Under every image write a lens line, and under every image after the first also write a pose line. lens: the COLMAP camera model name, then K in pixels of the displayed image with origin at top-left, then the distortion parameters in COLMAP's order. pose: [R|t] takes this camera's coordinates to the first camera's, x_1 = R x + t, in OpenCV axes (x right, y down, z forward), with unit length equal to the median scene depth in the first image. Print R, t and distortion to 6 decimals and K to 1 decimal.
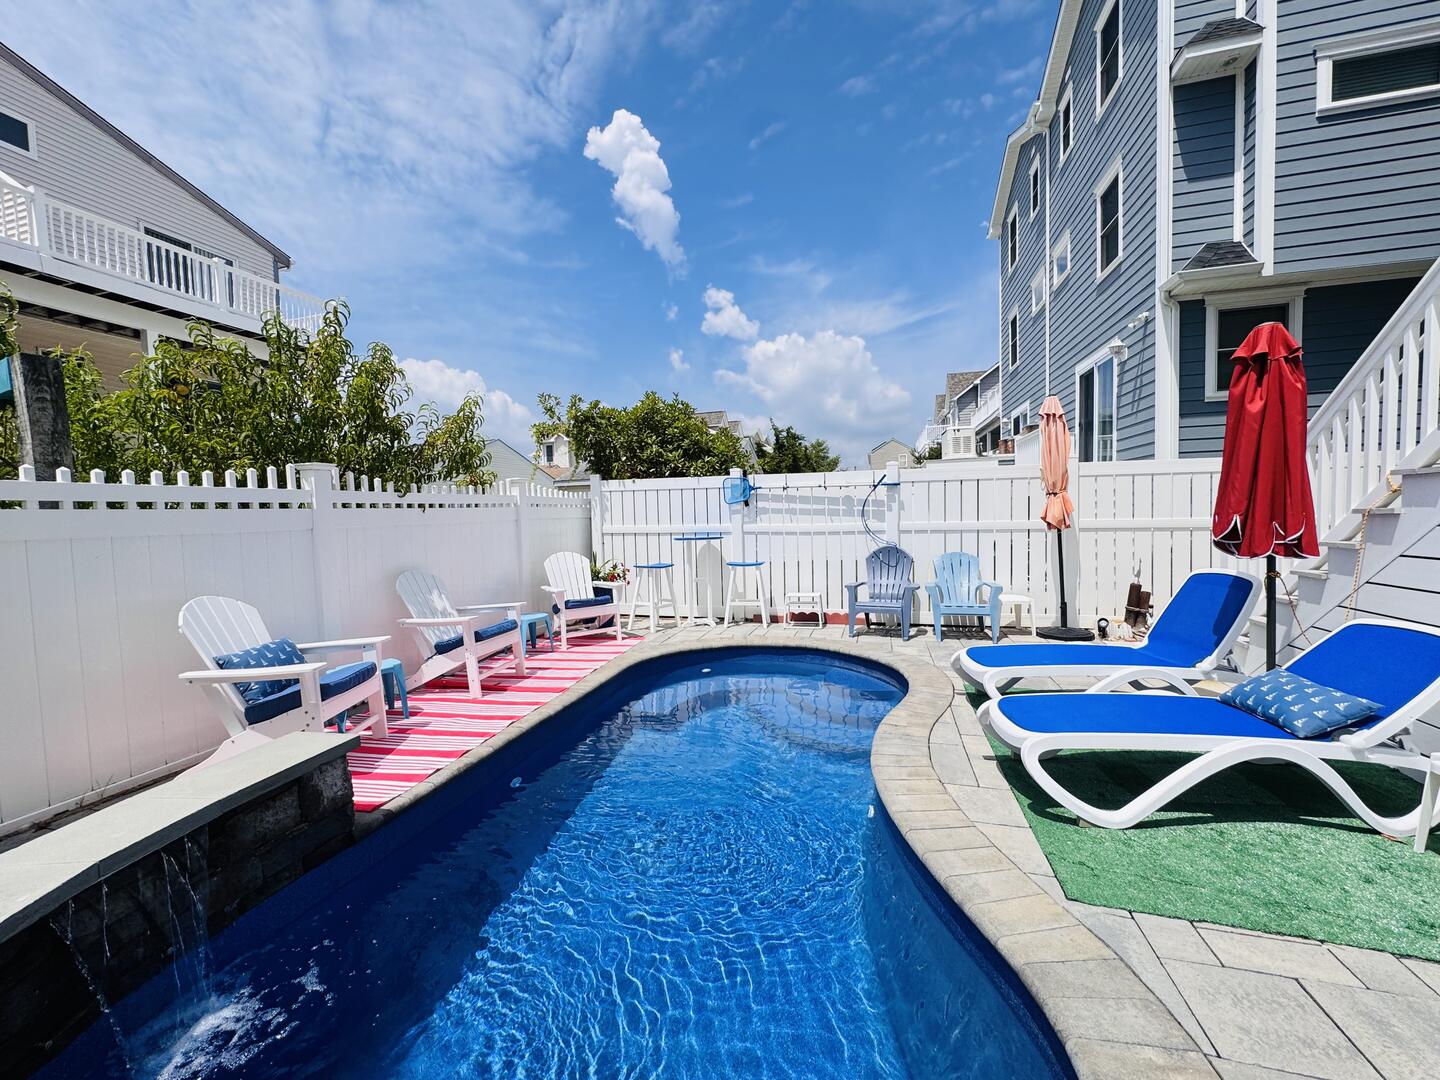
lens RADIAL K [[569.5, 0, 717.2], [0, 569.5, 538.7], [0, 0, 1]] dist [-0.008251, 0.000462]
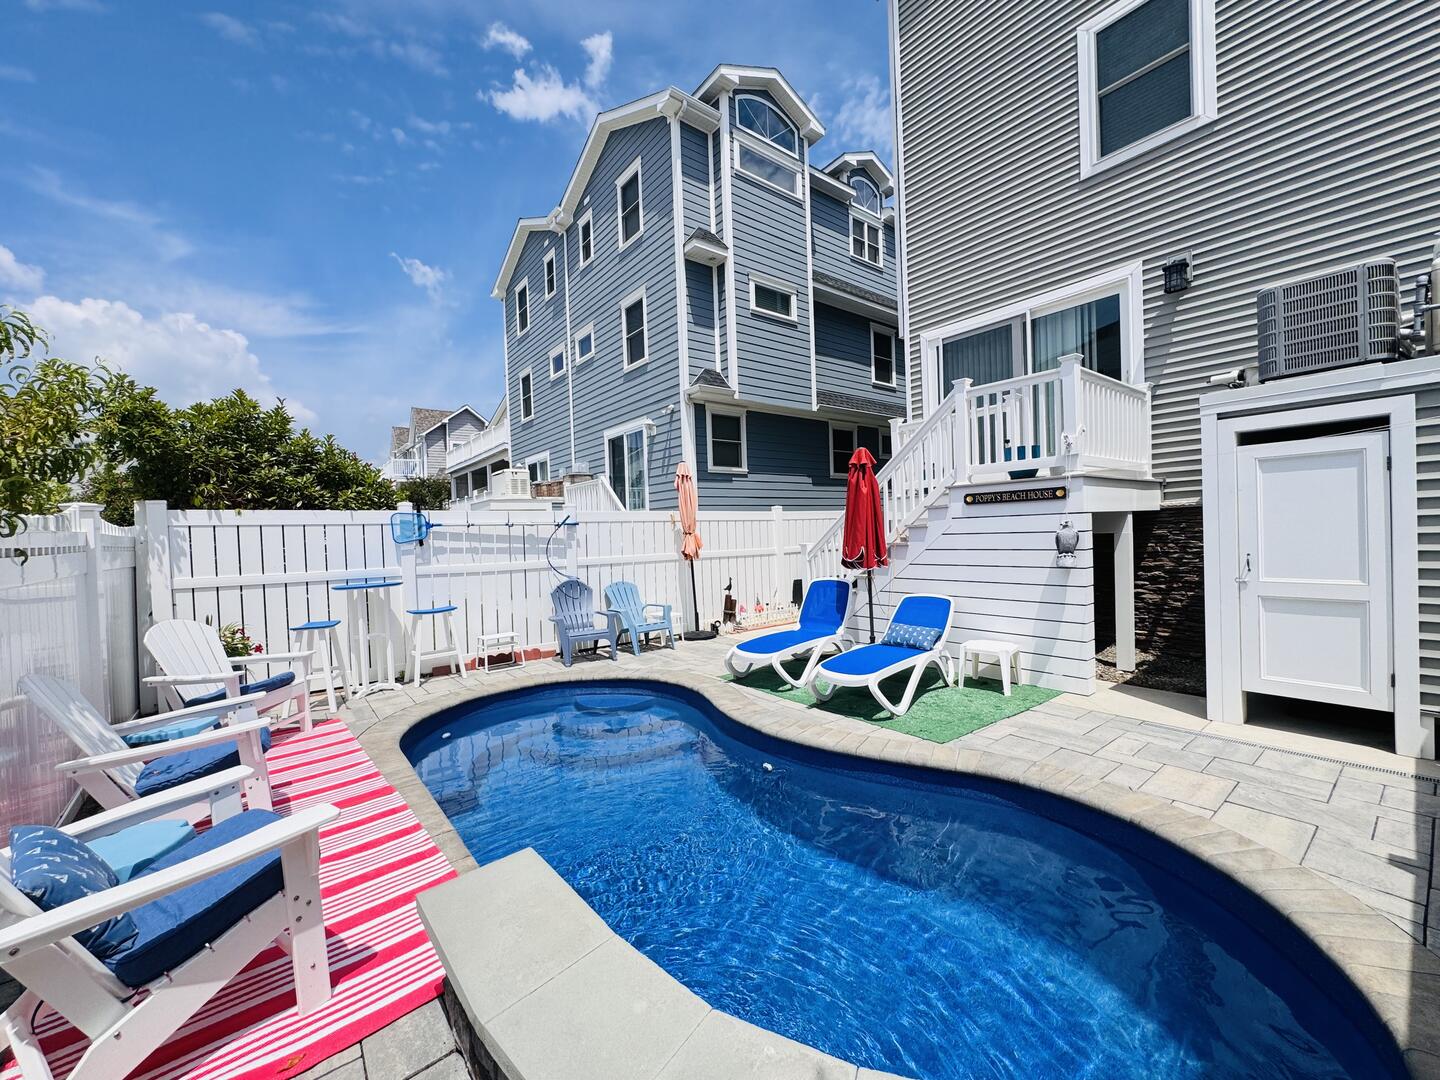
lens RADIAL K [[572.1, 0, 714.8], [0, 572.1, 532.7], [0, 0, 1]] dist [0.002503, 0.000273]
pose [[0.598344, 0.005702, 0.801219, -0.350290], [0.054031, 0.997411, -0.047449, -0.009509], [-0.799416, 0.071682, 0.596487, 0.095246]]
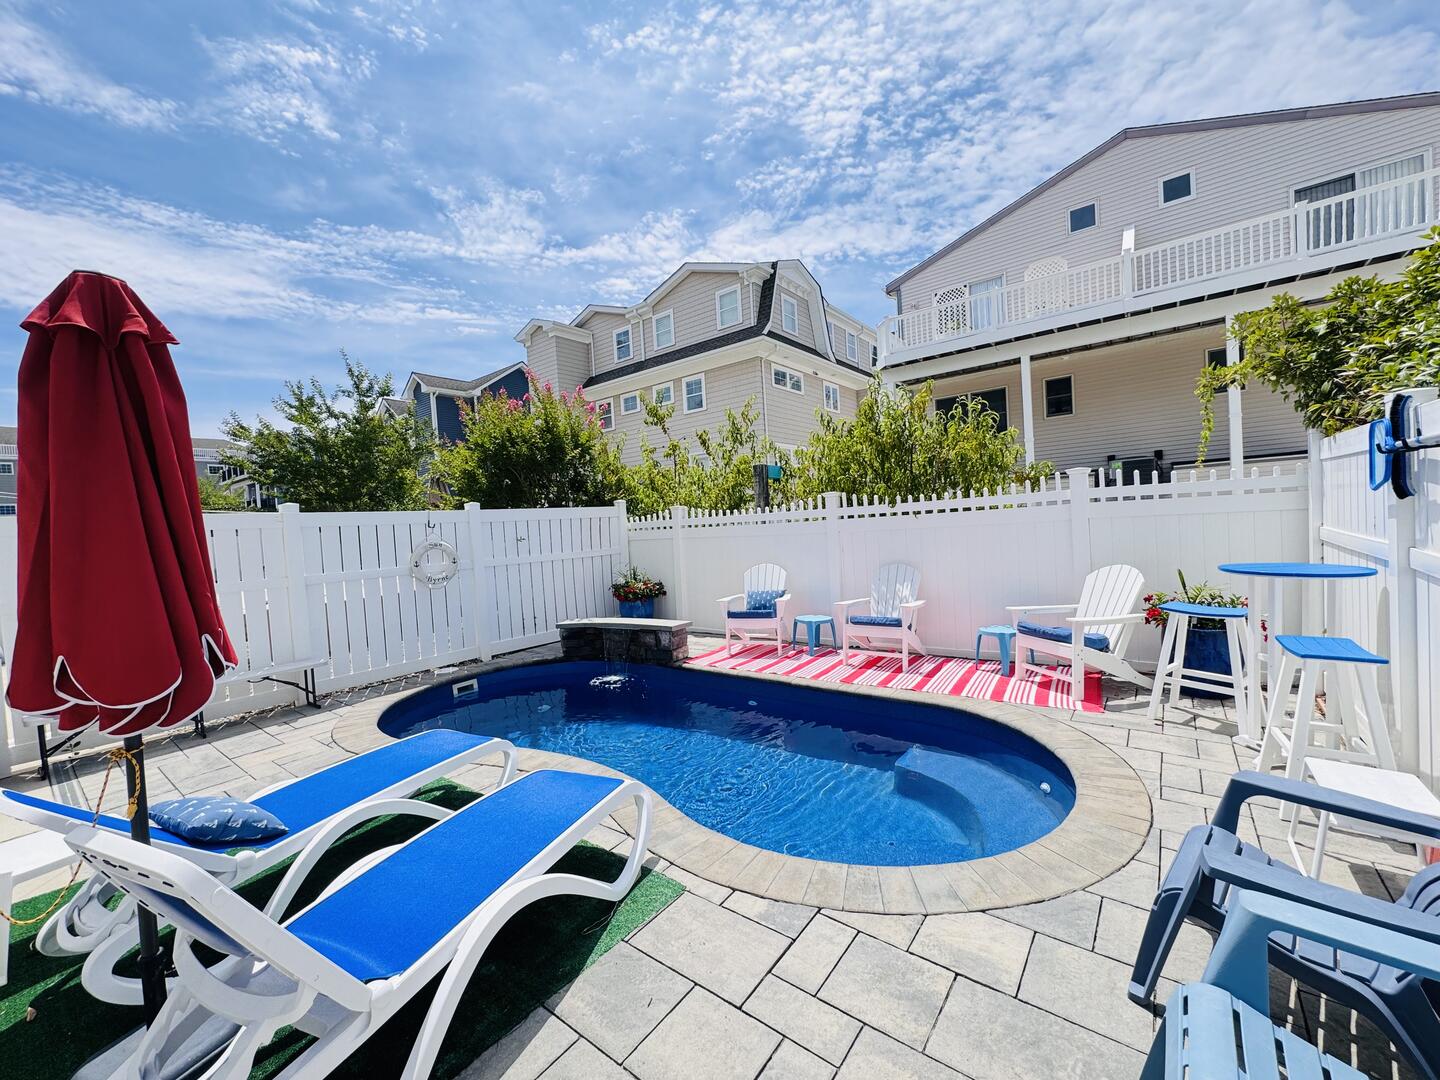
lens RADIAL K [[586.9, 0, 720.0], [0, 586.9, 540.0], [0, 0, 1]] dist [0.002412, -0.000195]
pose [[-0.390692, 0.072759, -0.917641, 0.498261], [0.026633, 0.997348, 0.067740, -0.059788], [0.920136, 0.002026, -0.391594, 0.686464]]
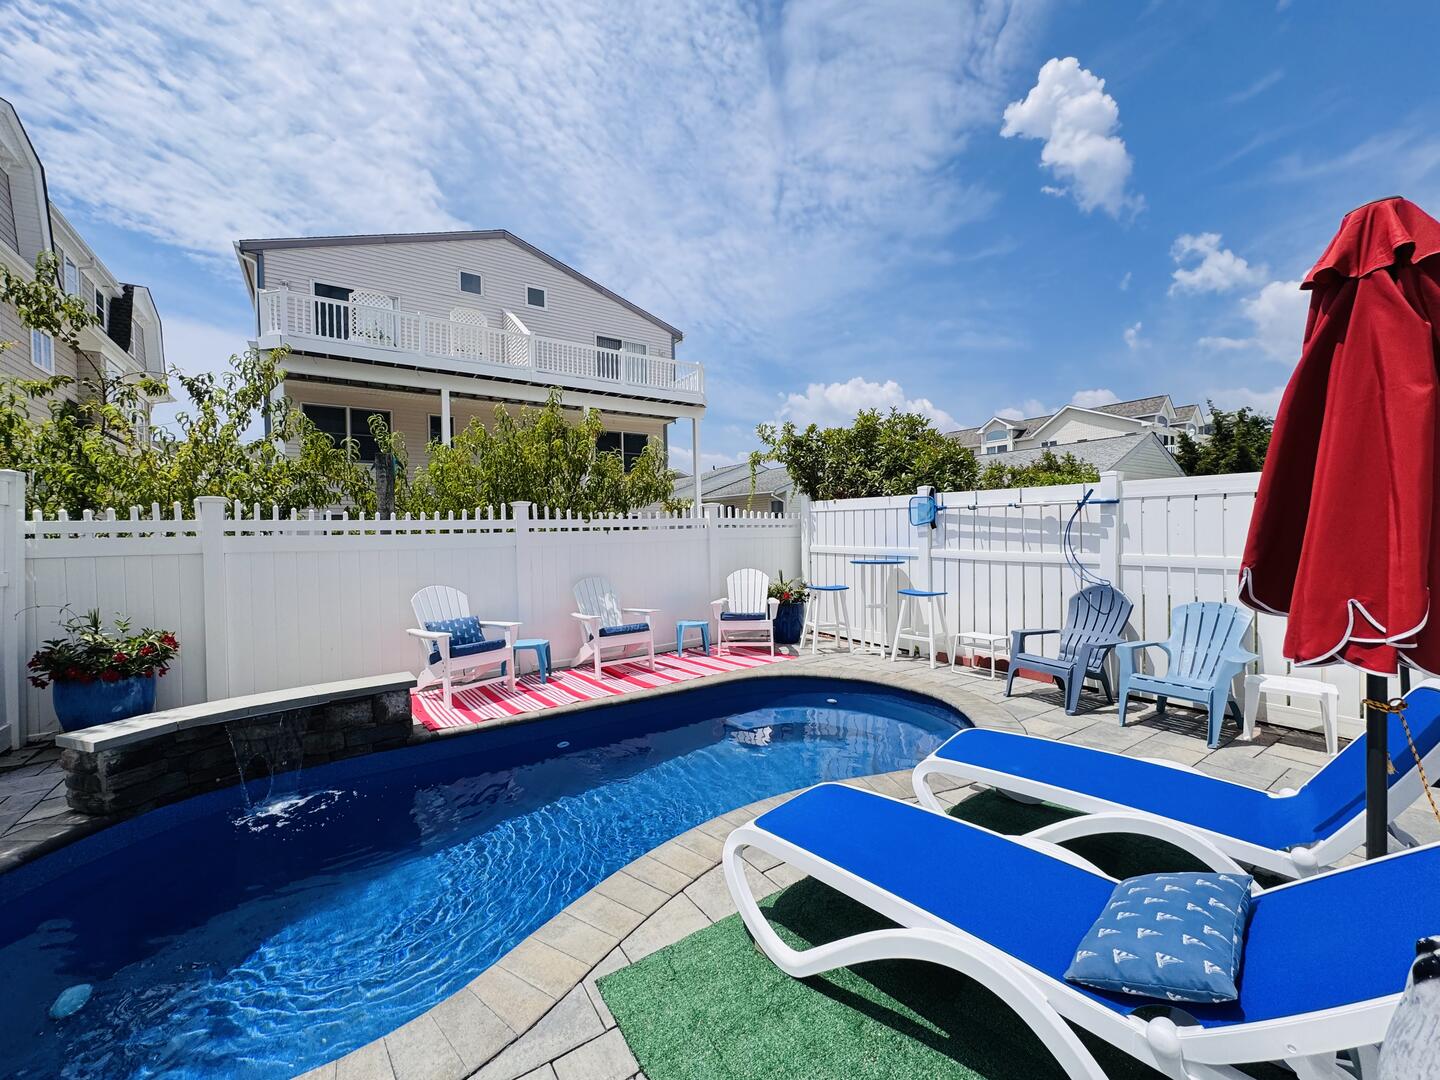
lens RADIAL K [[574.3, 0, 717.1], [0, 574.3, 548.6], [0, 0, 1]] dist [0.005218, -0.000069]
pose [[0.761870, 0.032926, -0.646892, 0.337113], [-0.031833, 0.999404, 0.013378, -0.024353], [0.646947, 0.010401, 0.762464, 0.094489]]
